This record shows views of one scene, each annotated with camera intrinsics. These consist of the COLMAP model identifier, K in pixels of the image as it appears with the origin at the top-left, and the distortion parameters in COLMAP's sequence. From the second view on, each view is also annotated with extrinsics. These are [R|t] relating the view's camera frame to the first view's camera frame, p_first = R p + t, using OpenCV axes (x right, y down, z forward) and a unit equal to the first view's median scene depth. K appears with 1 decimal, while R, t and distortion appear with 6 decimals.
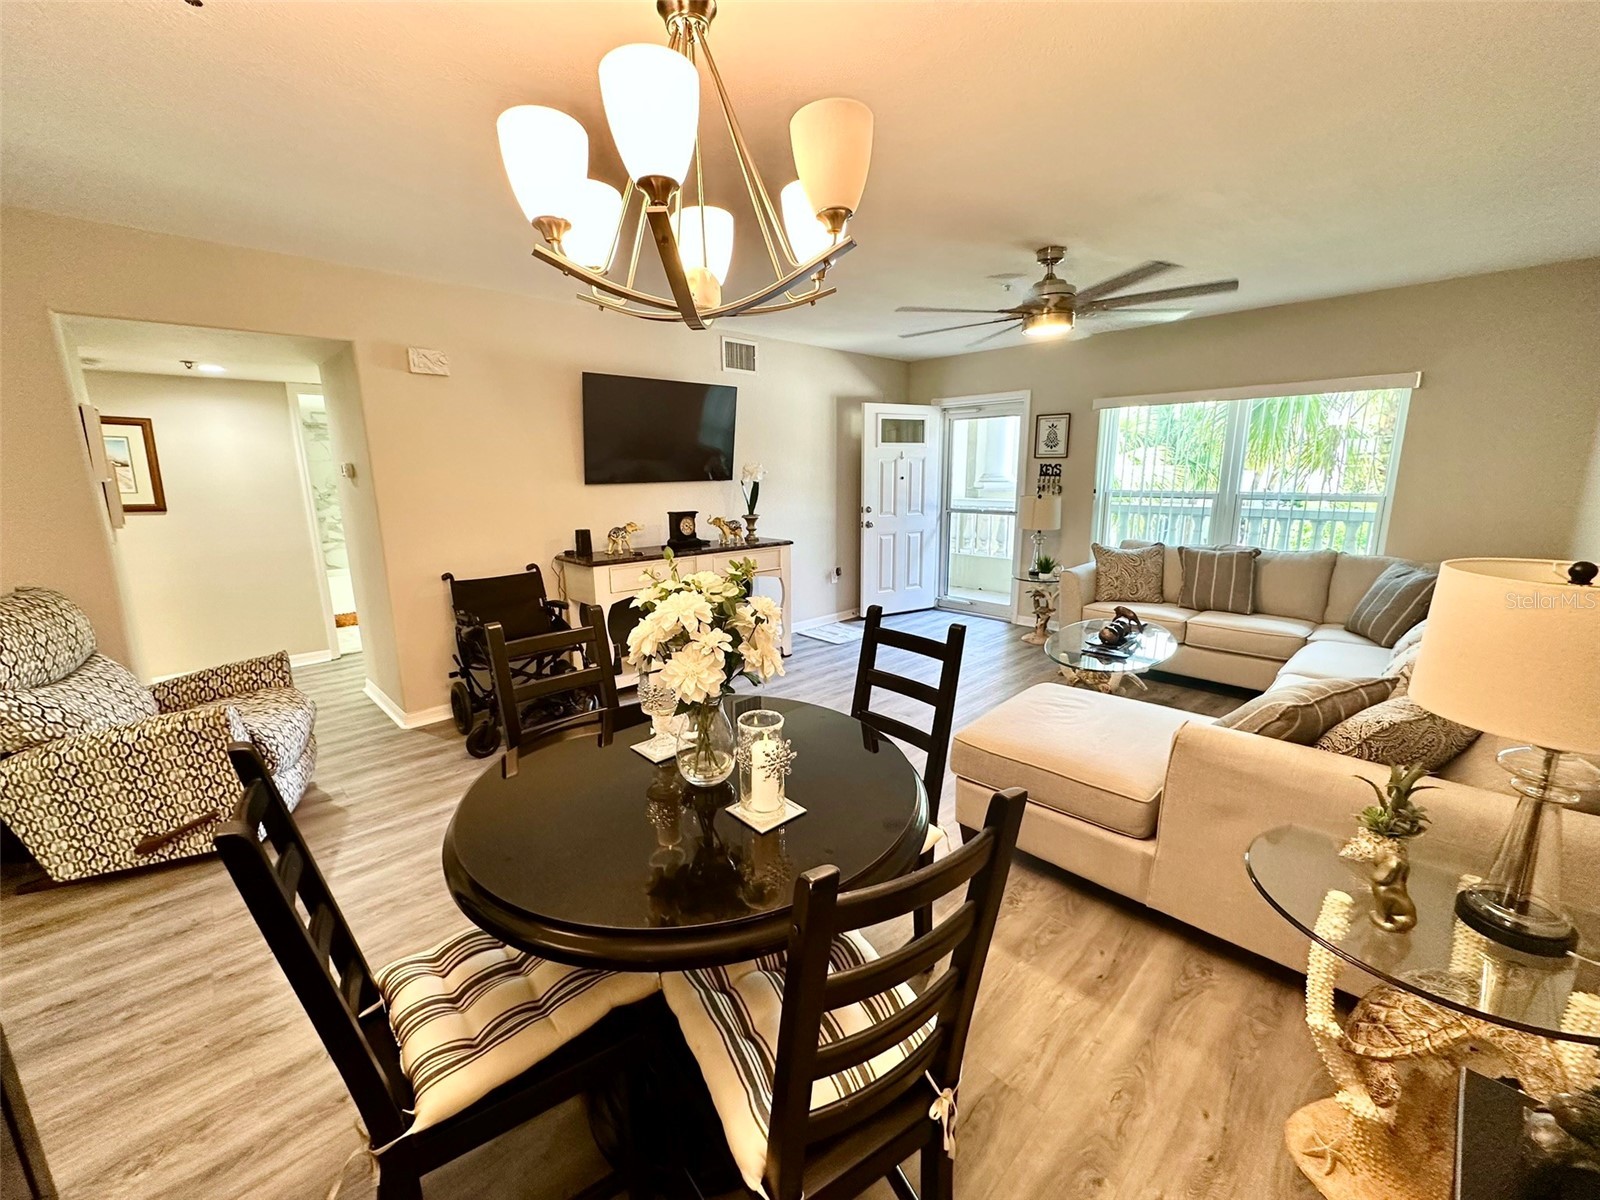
lens RADIAL K [[636.9, 0, 800.0], [0, 636.9, 600.0], [0, 0, 1]] dist [-0.002022, -0.000055]
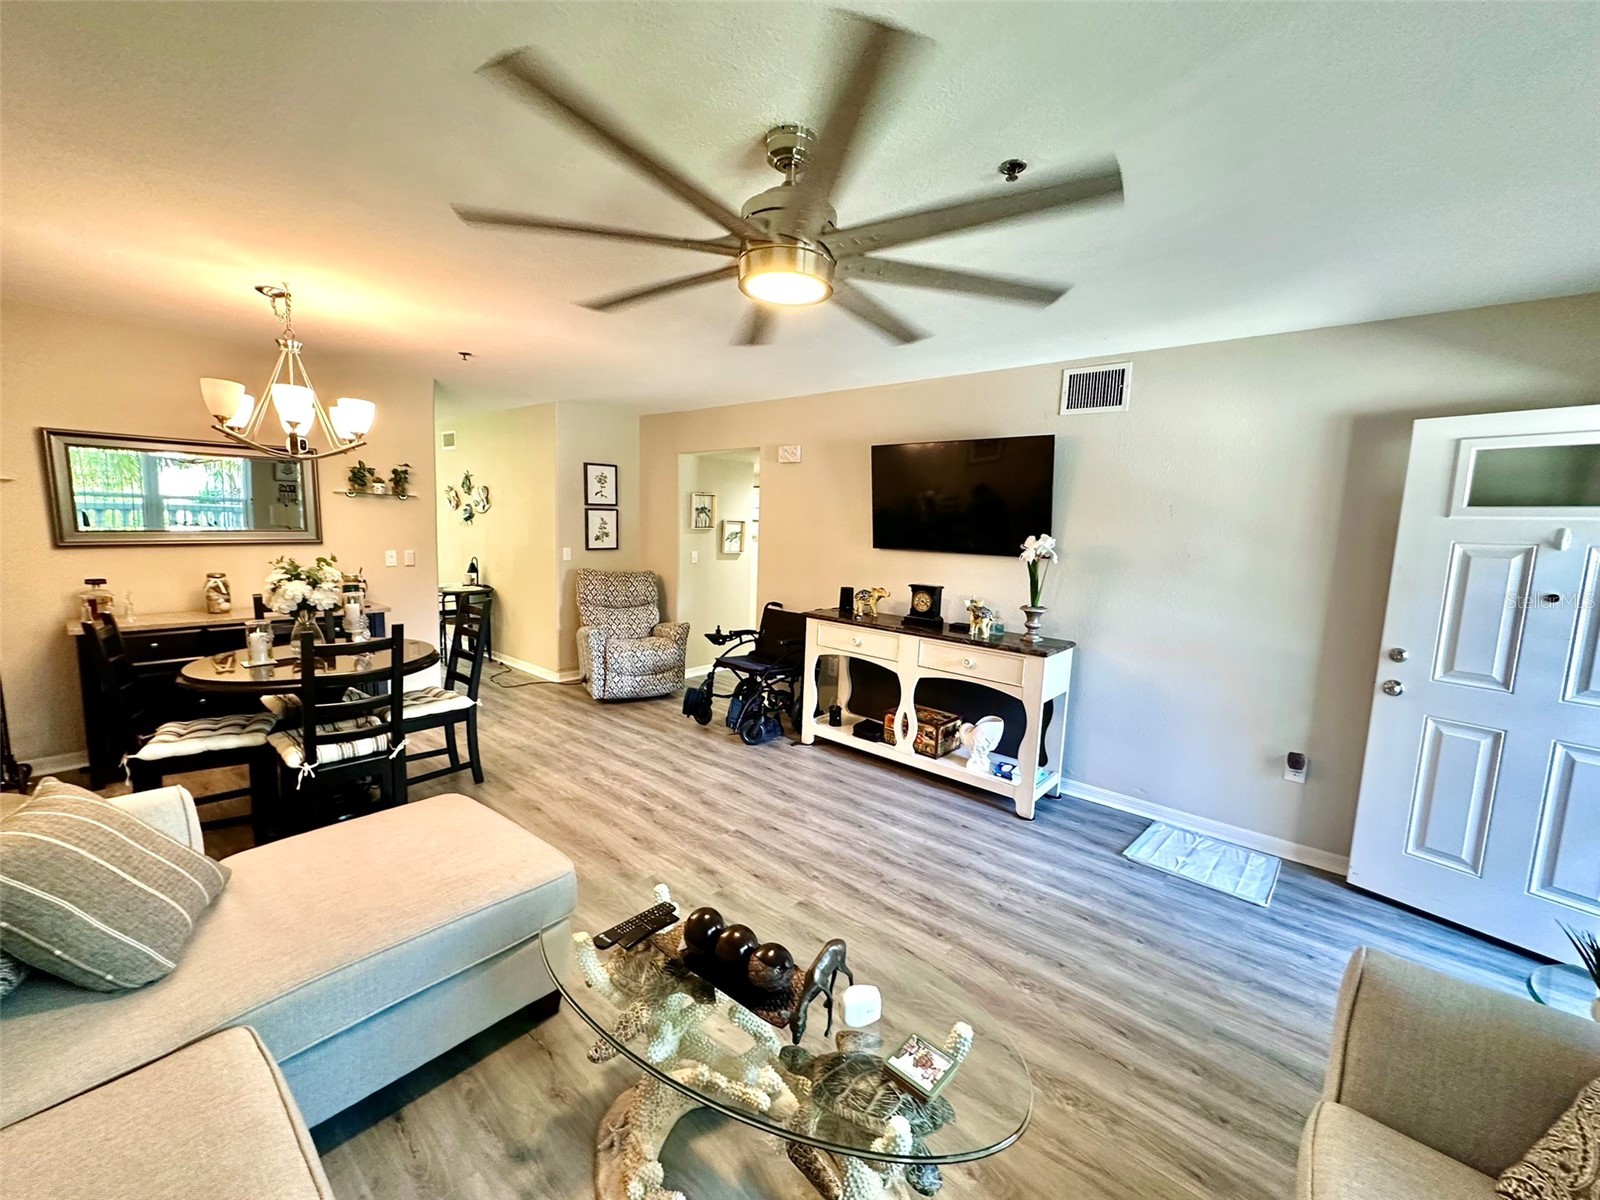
lens RADIAL K [[636.9, 0, 800.0], [0, 636.9, 600.0], [0, 0, 1]] dist [-0.002022, -0.000055]
pose [[0.100055, 0.132531, -0.986116, 0.548558], [-0.240679, 0.964881, 0.105256, -0.138452], [0.965434, 0.226805, 0.128439, 0.586858]]
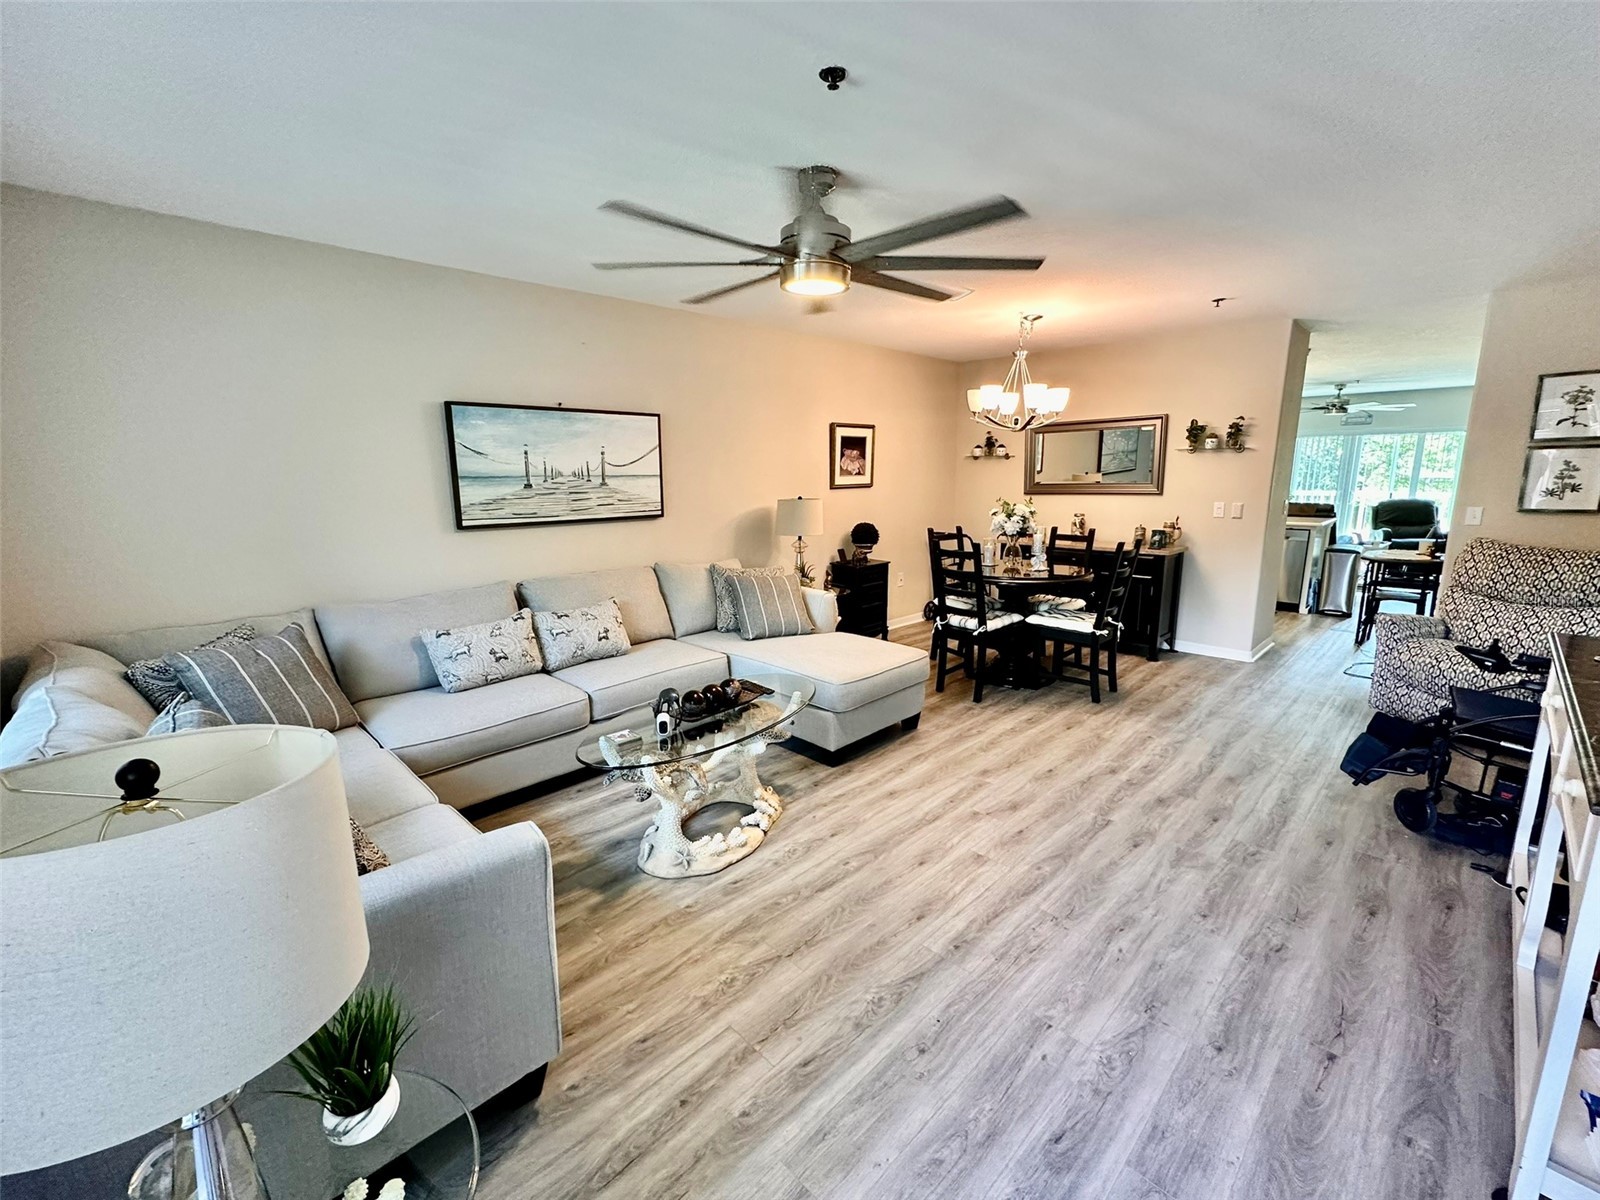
lens RADIAL K [[675.9, 0, 800.0], [0, 675.9, 600.0], [0, 0, 1]] dist [-0.001191, 0.000036]
pose [[-0.999773, 0.019993, -0.007379, 0.247968], [0.015572, 0.921731, 0.387518, -0.230391], [0.014549, 0.387315, -0.921833, 1.067064]]
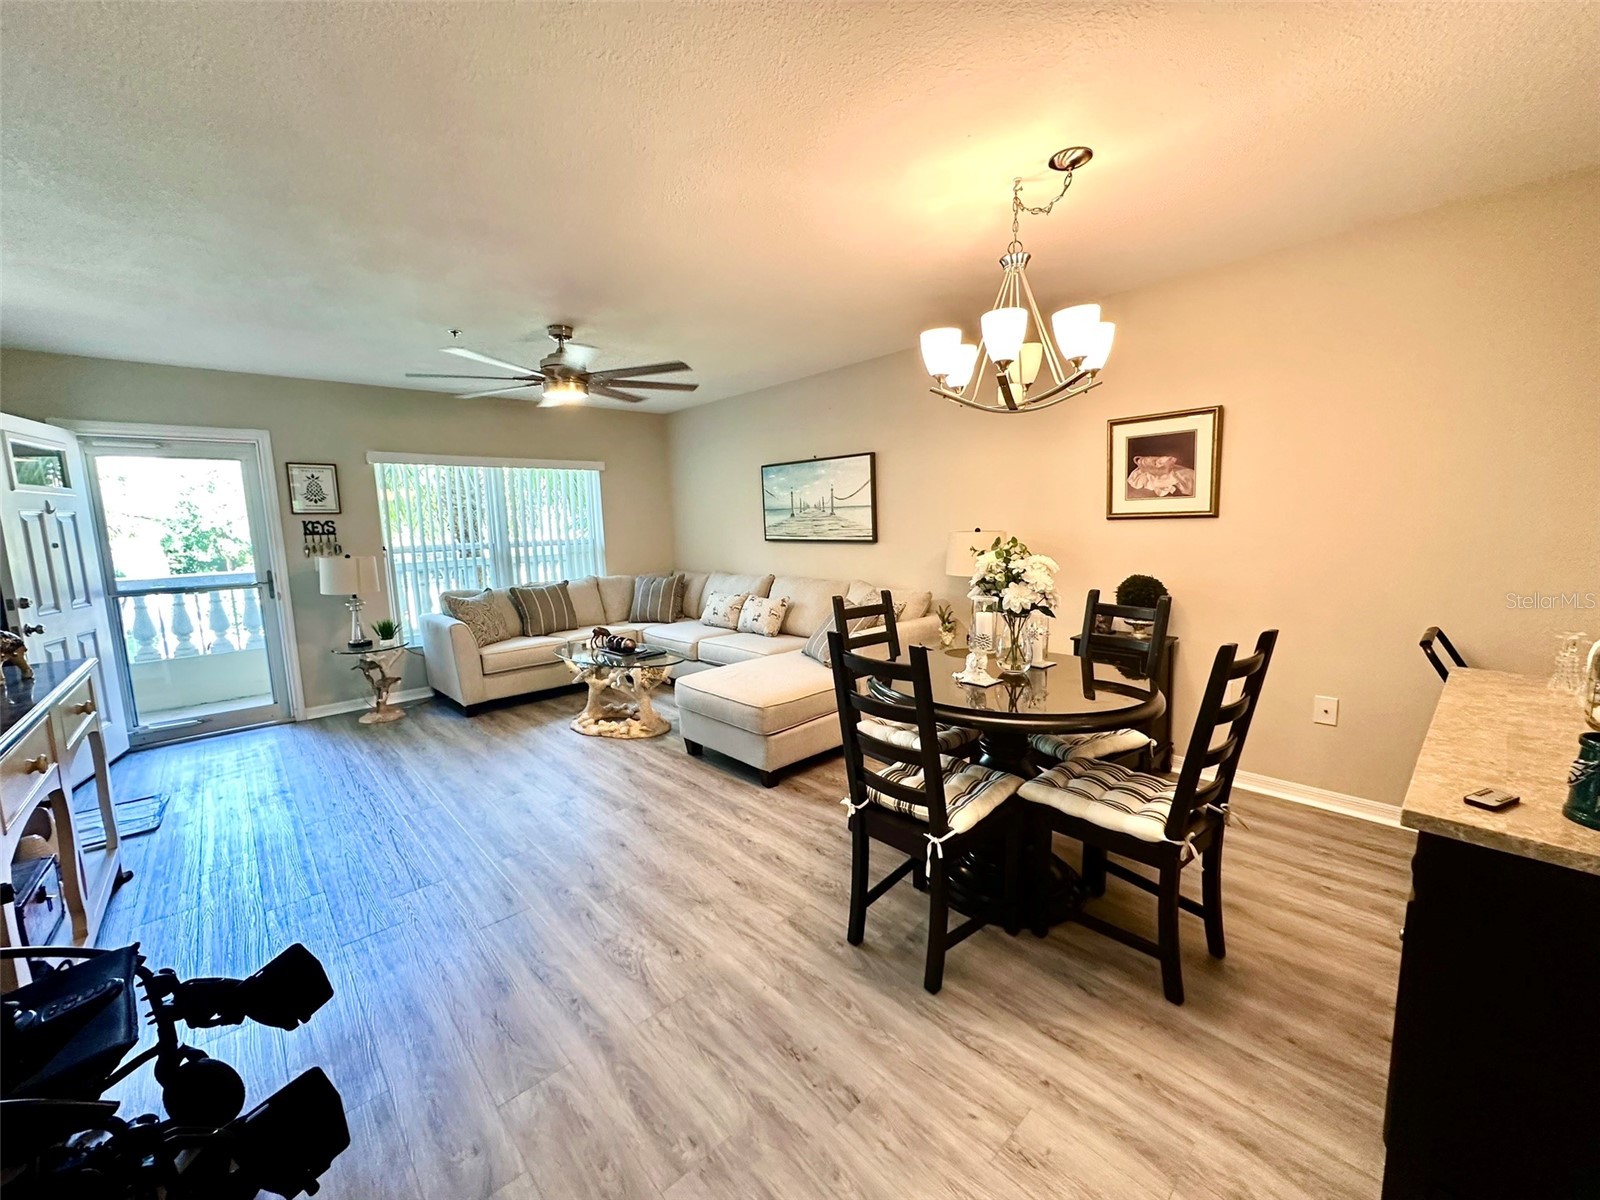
lens RADIAL K [[631.2, 0, 793.9], [0, 631.2, 598.1], [0, 0, 1]] dist [-0.001664, -0.000139]
pose [[0.027858, -0.116286, 0.992825, -0.445236], [0.232503, 0.966725, 0.106705, -0.056618], [-0.972197, 0.227862, 0.053968, 0.365153]]
